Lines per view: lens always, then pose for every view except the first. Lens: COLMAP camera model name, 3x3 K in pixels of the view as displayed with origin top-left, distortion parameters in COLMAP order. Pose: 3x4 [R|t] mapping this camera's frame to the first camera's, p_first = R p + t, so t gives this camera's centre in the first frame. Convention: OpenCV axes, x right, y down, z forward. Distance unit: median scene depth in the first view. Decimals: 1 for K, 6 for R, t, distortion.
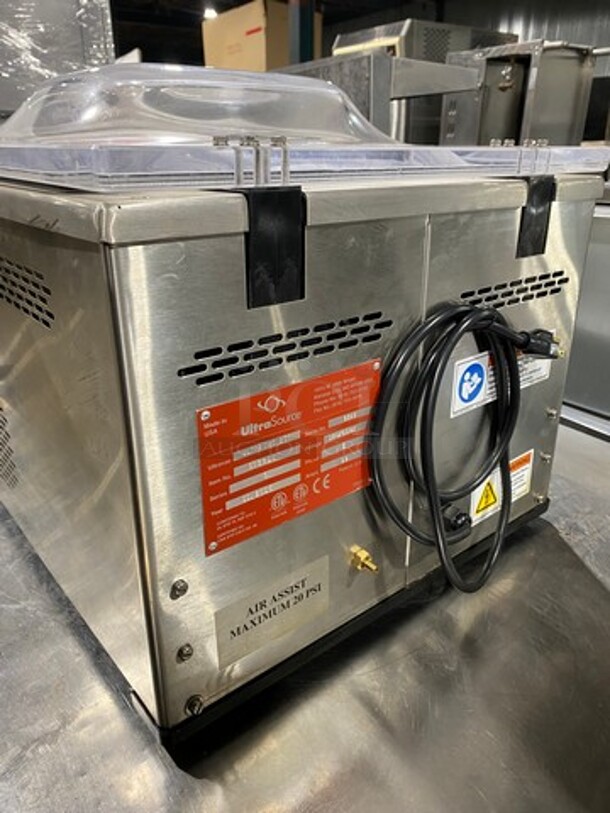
lens RADIAL K [[614.7, 0, 305.0], [0, 614.7, 406.5], [0, 0, 1]] dist [0.008211, 0.001301]
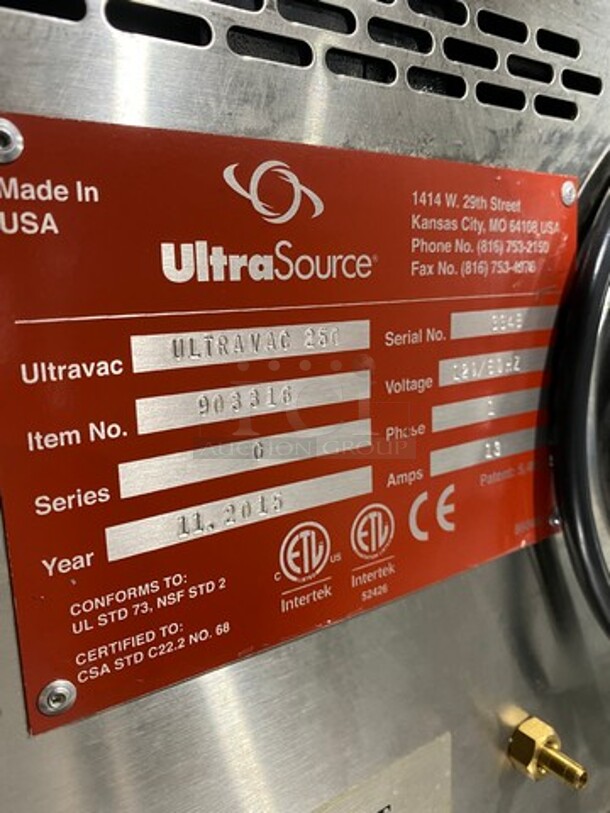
lens RADIAL K [[617.5, 0, 305.0], [0, 617.5, 406.5], [0, 0, 1]] dist [-0.042577, 0.000338]
pose [[0.995821, -0.011238, -0.090634, -0.012863], [-0.008980, 0.975544, -0.219620, 0.150471], [0.090886, 0.219516, 0.971366, 0.676598]]
